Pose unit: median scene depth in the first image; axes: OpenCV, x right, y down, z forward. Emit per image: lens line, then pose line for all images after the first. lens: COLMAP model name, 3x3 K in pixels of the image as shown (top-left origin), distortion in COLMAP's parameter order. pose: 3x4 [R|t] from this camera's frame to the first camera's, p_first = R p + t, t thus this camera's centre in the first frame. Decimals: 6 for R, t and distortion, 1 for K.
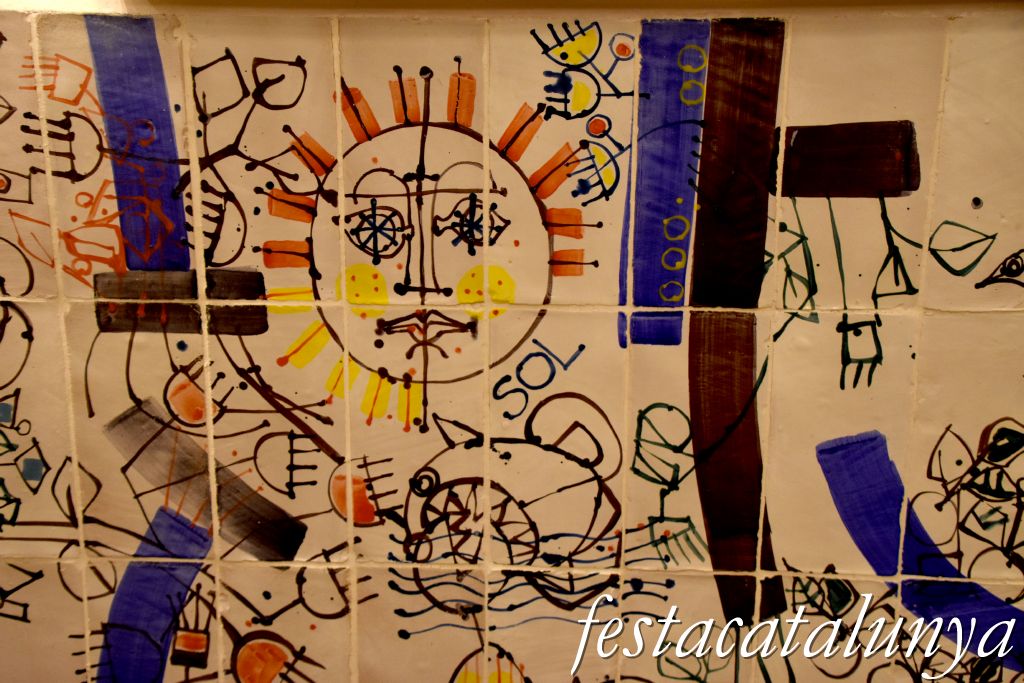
lens RADIAL K [[1238.7, 0, 511.2], [0, 1238.7, 343.9], [0, 0, 1]] dist [0.097955, 0.000000]
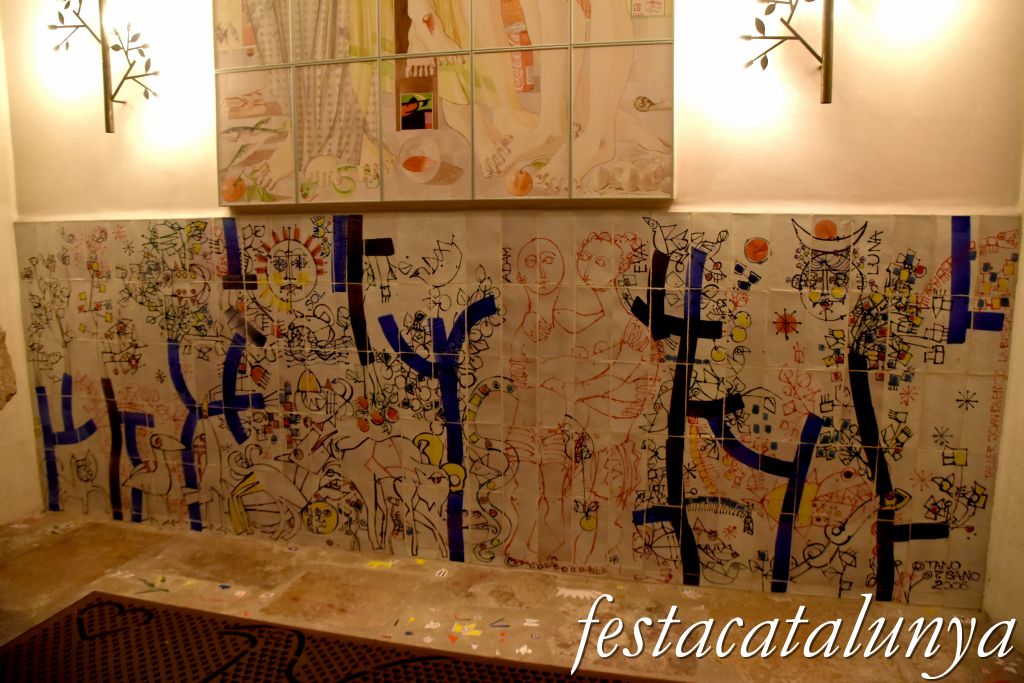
lens RADIAL K [[803.3, 0, 511.3], [0, 803.3, 342.4], [0, 0, 1]] dist [-0.008007, -0.002040]
pose [[0.971353, 0.018128, -0.236950, 1.289741], [-0.044354, 0.993395, -0.105824, 0.419918], [0.233467, 0.113302, 0.965741, -1.411836]]
